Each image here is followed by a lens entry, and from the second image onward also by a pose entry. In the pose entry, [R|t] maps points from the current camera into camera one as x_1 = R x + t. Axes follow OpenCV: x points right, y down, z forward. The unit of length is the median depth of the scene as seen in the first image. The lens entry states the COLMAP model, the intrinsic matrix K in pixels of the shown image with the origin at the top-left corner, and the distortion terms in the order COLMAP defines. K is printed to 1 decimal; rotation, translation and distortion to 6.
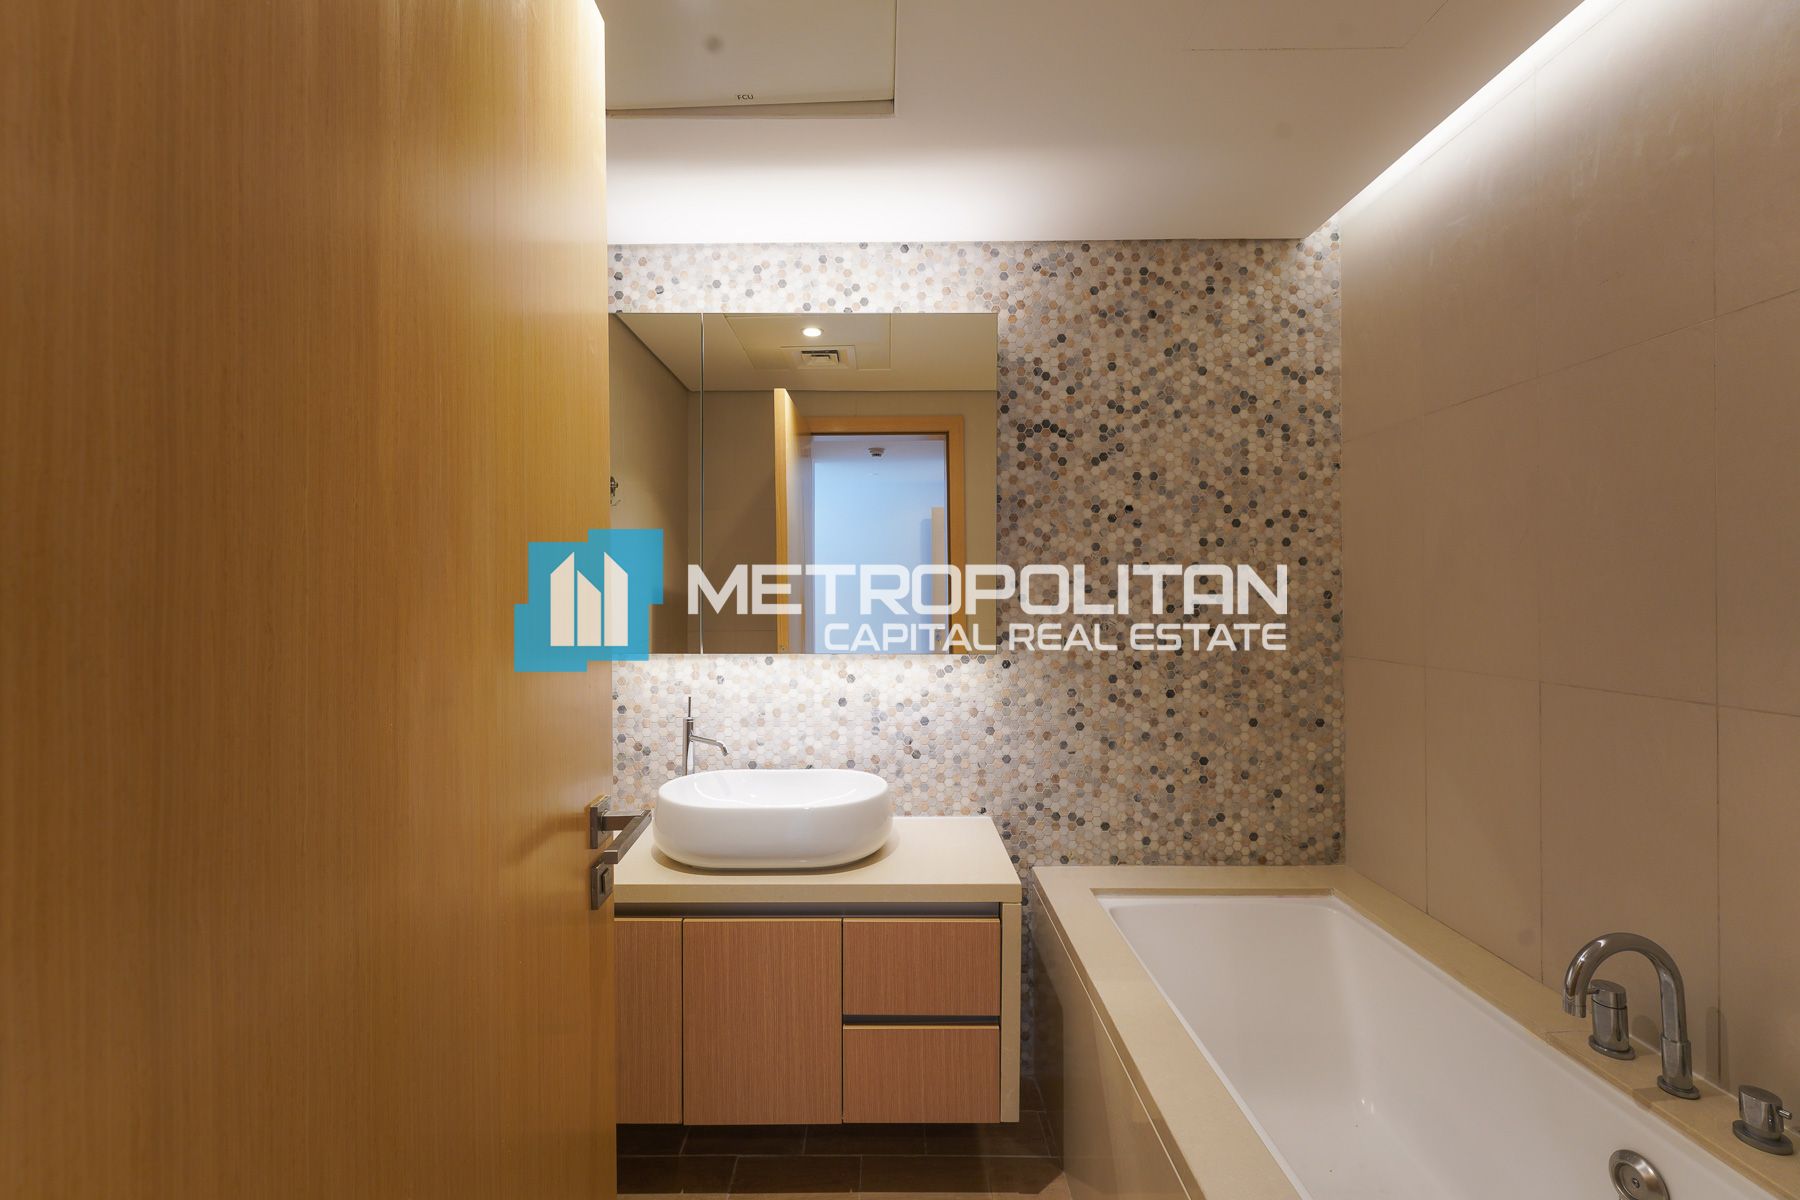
lens RADIAL K [[729.0, 0, 881.7], [0, 729.0, 590.9], [0, 0, 1]] dist [0.007807, -0.000779]
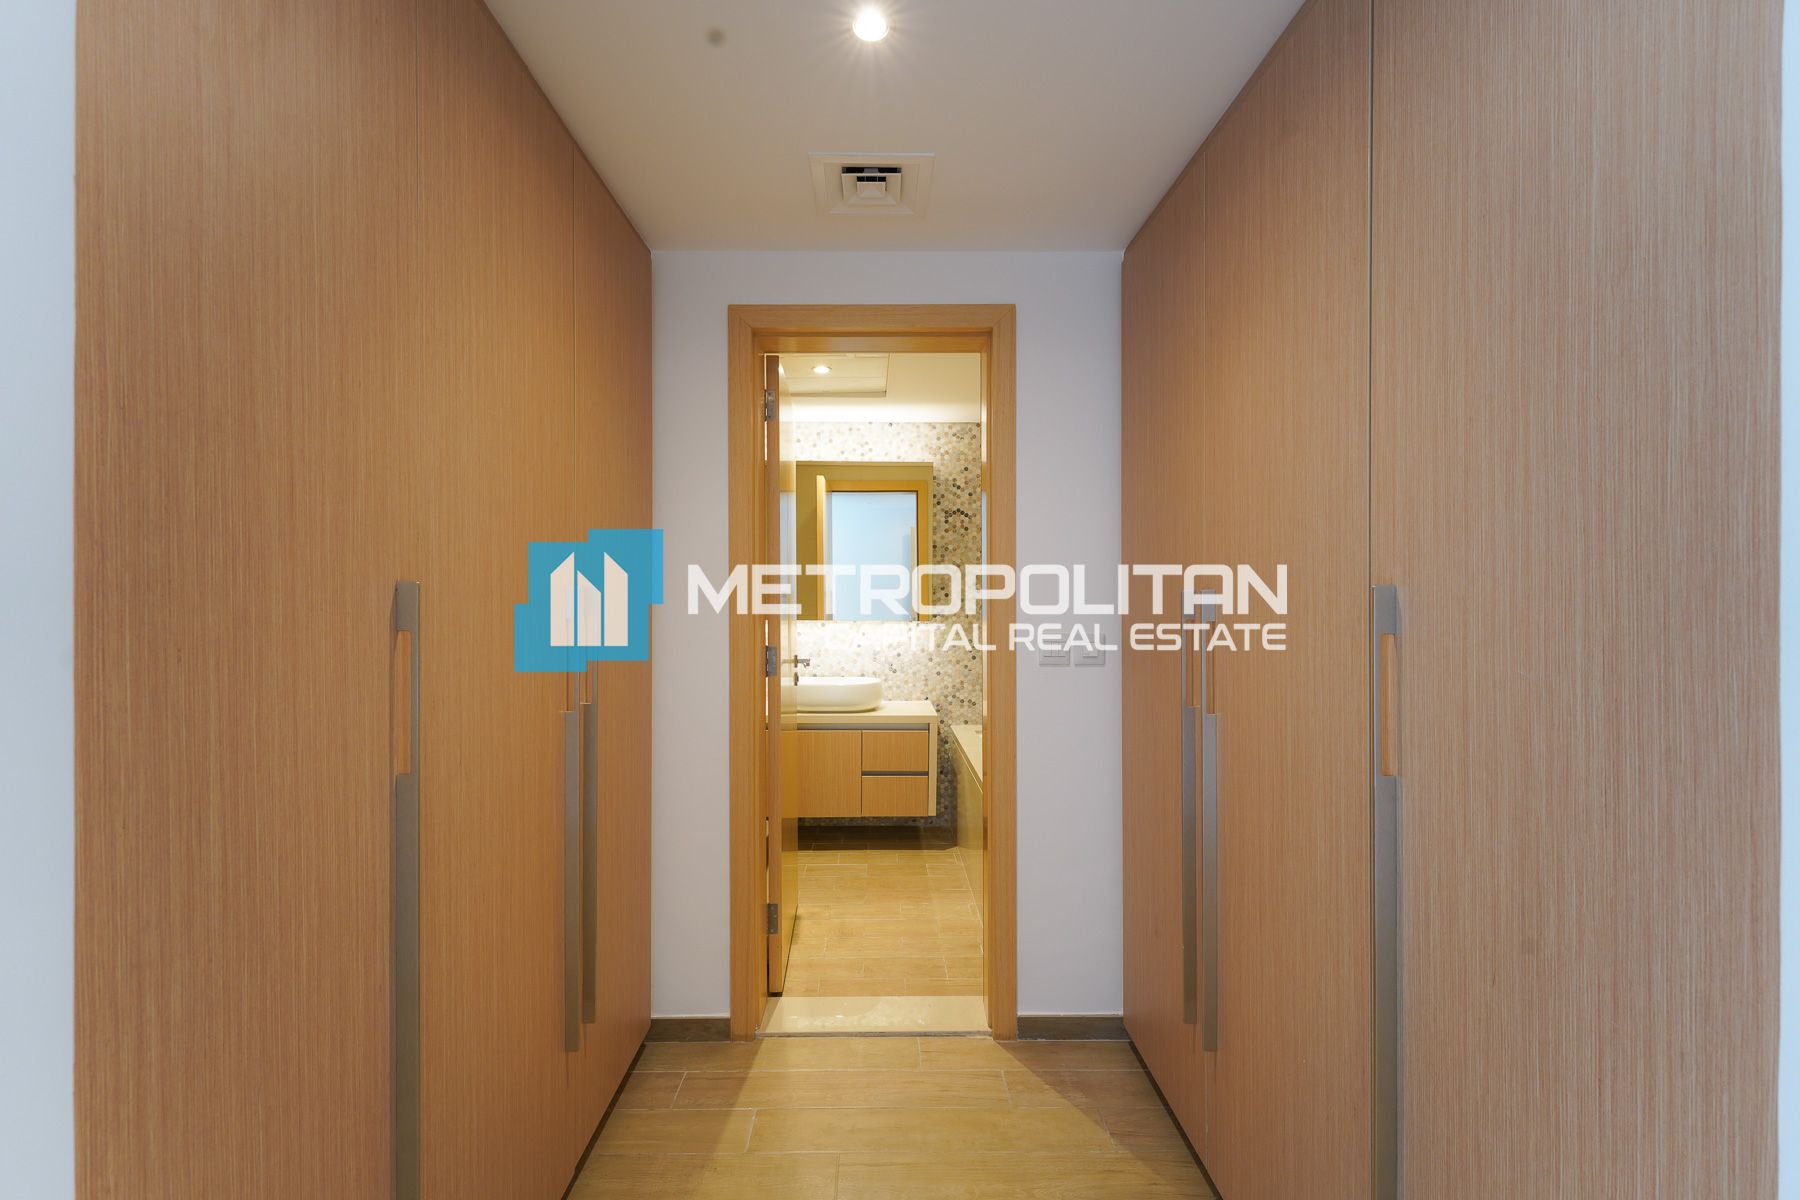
lens RADIAL K [[729.0, 0, 881.7], [0, 729.0, 590.9], [0, 0, 1]] dist [0.007807, -0.000779]
pose [[0.999809, 0.006291, 0.018486, -0.027978], [-0.006341, 0.999976, 0.002616, -0.006134], [-0.018469, -0.002733, 0.999826, -1.052678]]
